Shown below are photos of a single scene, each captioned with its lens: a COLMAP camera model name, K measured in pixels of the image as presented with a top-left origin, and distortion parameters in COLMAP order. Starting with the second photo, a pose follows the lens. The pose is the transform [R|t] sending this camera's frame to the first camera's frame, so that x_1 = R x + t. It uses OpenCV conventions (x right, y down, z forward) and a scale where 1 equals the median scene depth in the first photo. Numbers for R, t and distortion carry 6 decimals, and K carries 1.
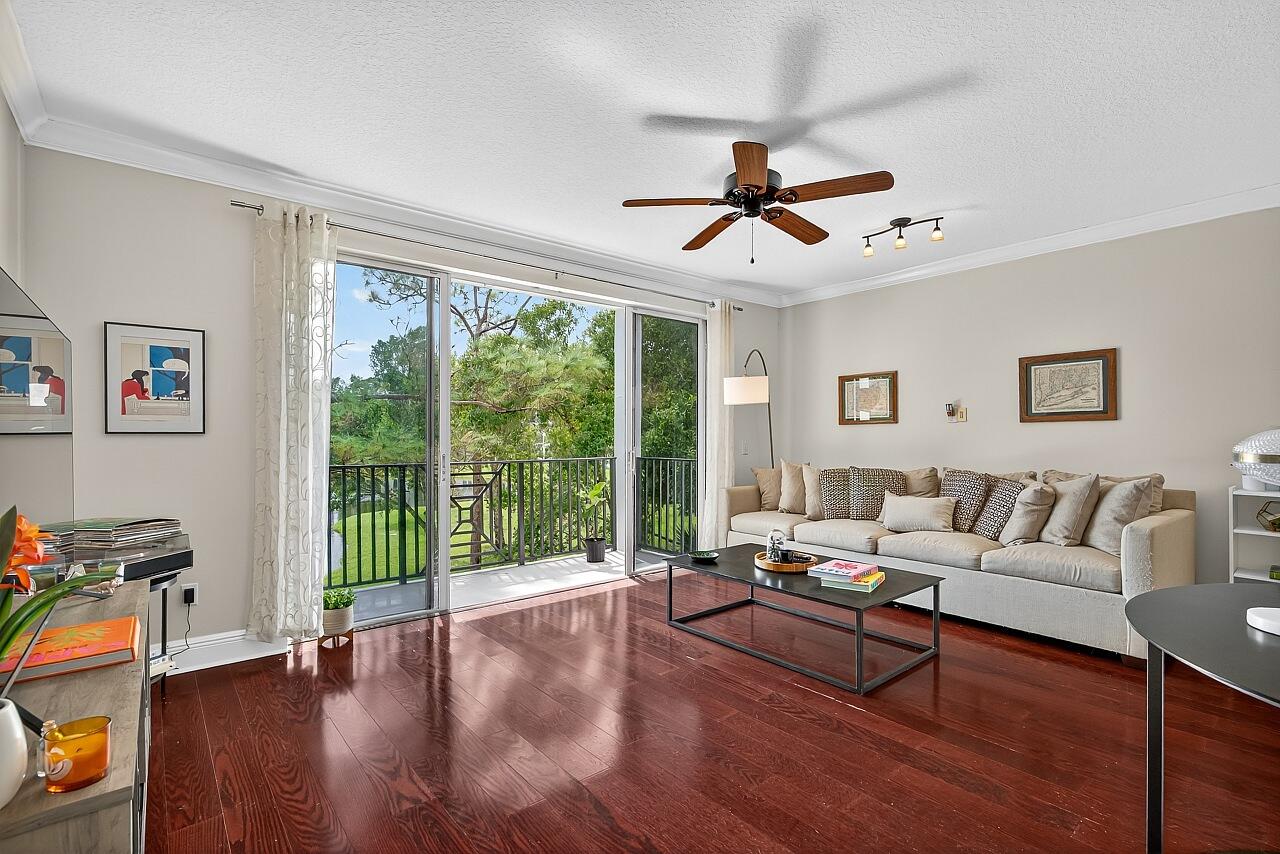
lens RADIAL K [[579.8, 0, 638.4], [0, 579.8, 438.8], [0, 0, 1]] dist [-0.000008, -0.000046]
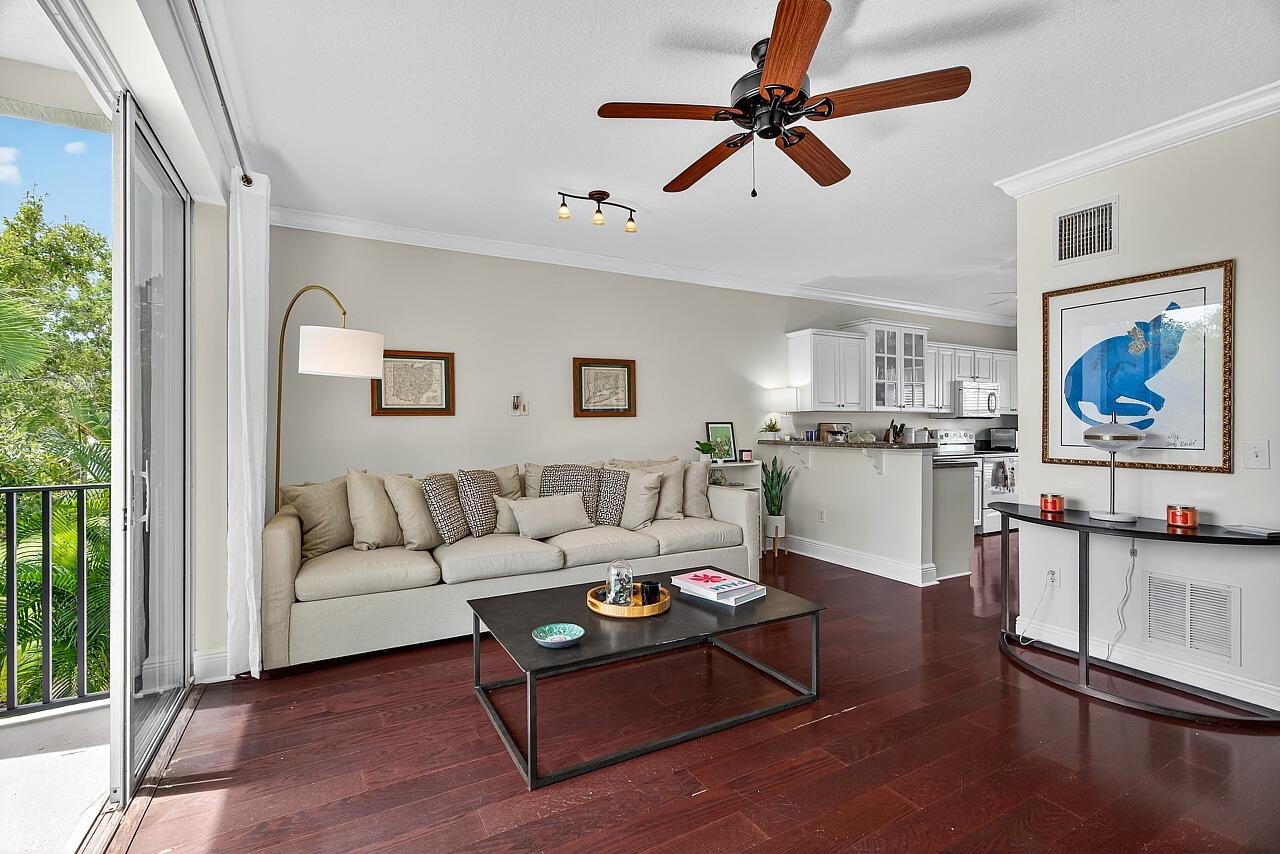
lens RADIAL K [[576.9, 0, 634.2], [0, 576.9, 426.4], [0, 0, 1]] dist [0.000037, -0.000111]
pose [[0.201679, 0.002666, 0.979448, -0.403367], [0.010821, 0.999929, -0.004950, -0.004966], [-0.979392, 0.011597, 0.201636, 0.728229]]
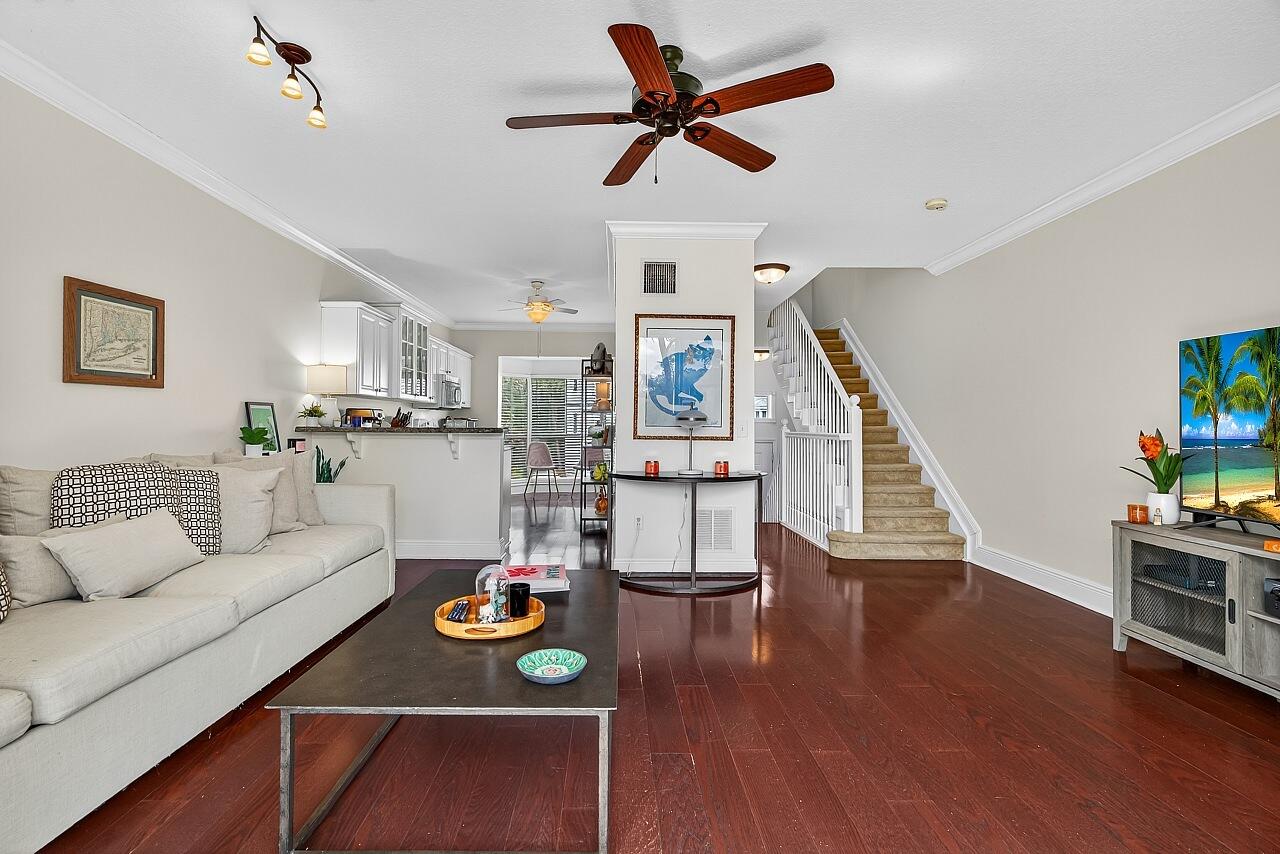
lens RADIAL K [[579.5, 0, 631.7], [0, 579.5, 415.4], [0, 0, 1]] dist [0.000098, -0.000040]
pose [[-0.769454, 0.006711, 0.638667, -0.199696], [0.001238, 0.999959, -0.009016, 0.013232], [-0.638701, -0.006147, -0.769431, 1.175157]]
